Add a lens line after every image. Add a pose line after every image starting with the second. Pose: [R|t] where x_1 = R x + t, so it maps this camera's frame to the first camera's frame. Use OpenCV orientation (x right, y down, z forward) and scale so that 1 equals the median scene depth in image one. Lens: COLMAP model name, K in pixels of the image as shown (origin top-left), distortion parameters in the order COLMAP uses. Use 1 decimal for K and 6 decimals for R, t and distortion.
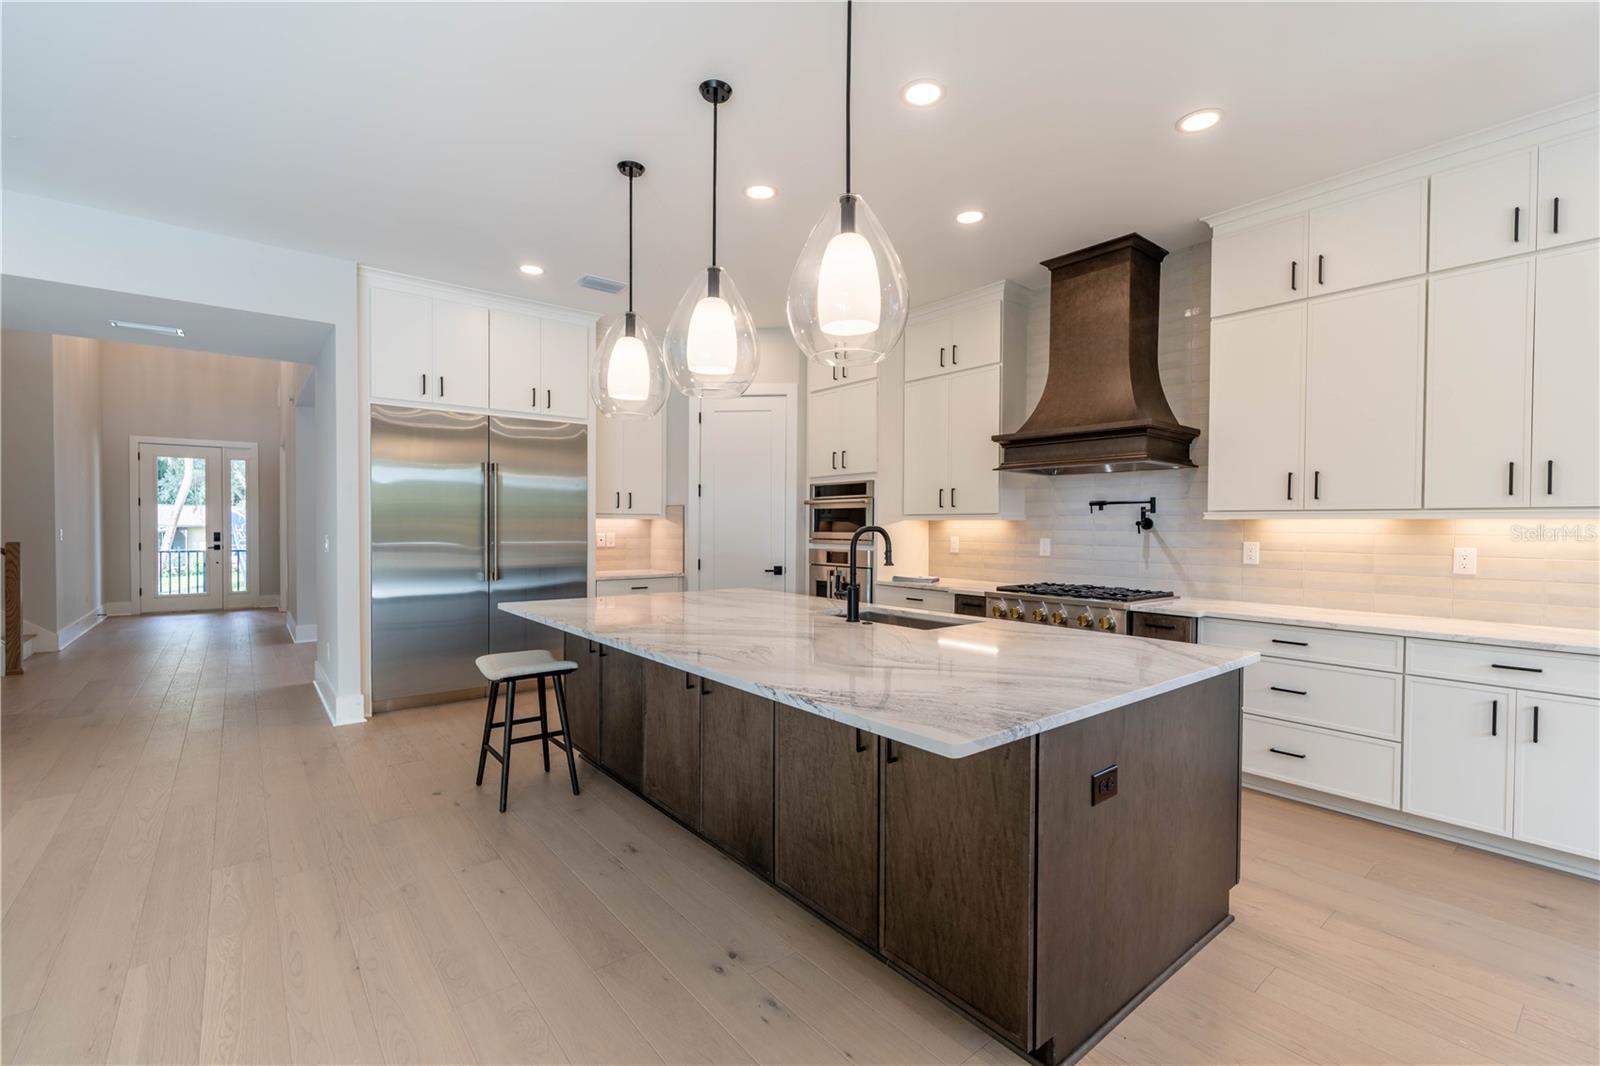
lens RADIAL K [[704.5, 0, 815.9], [0, 704.5, 536.6], [0, 0, 1]] dist [-0.008950, 0.000147]
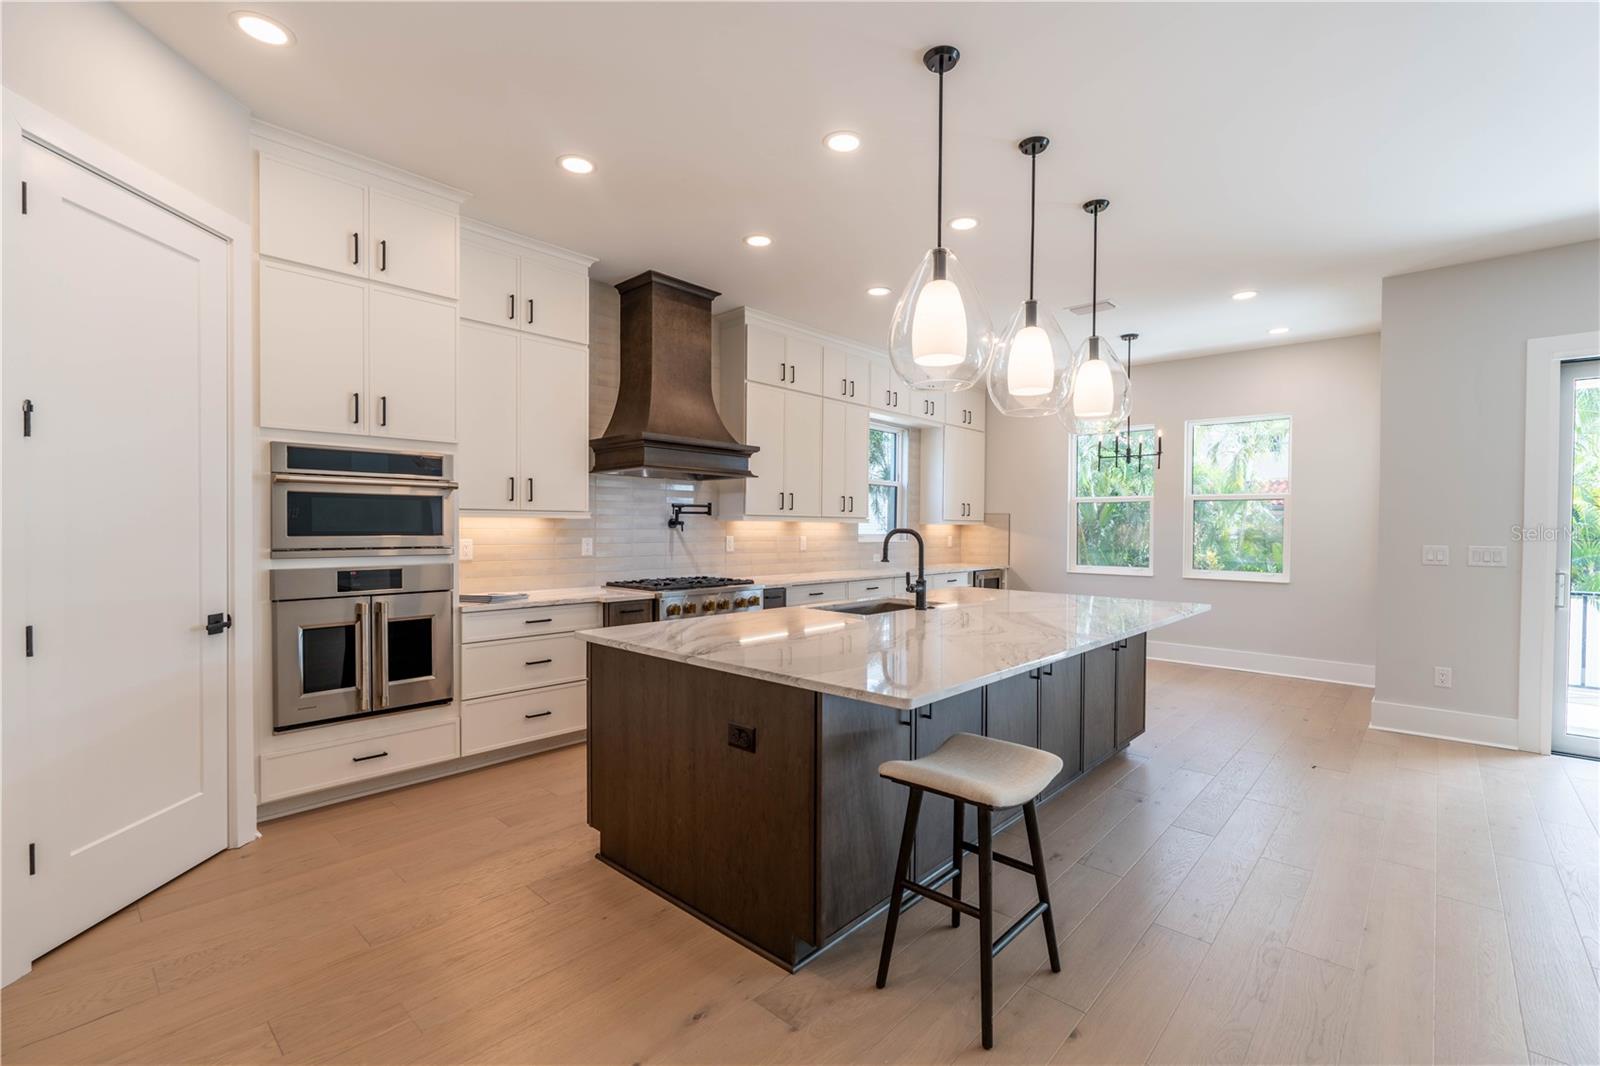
lens RADIAL K [[704.5, 0, 810.7], [0, 704.5, 528.2], [0, 0, 1]] dist [-0.008950, 0.000147]
pose [[-0.147306, -0.008066, 0.989058, -0.673091], [0.009911, 0.999905, 0.009631, -0.016816], [-0.989041, 0.011221, -0.147212, 0.842151]]
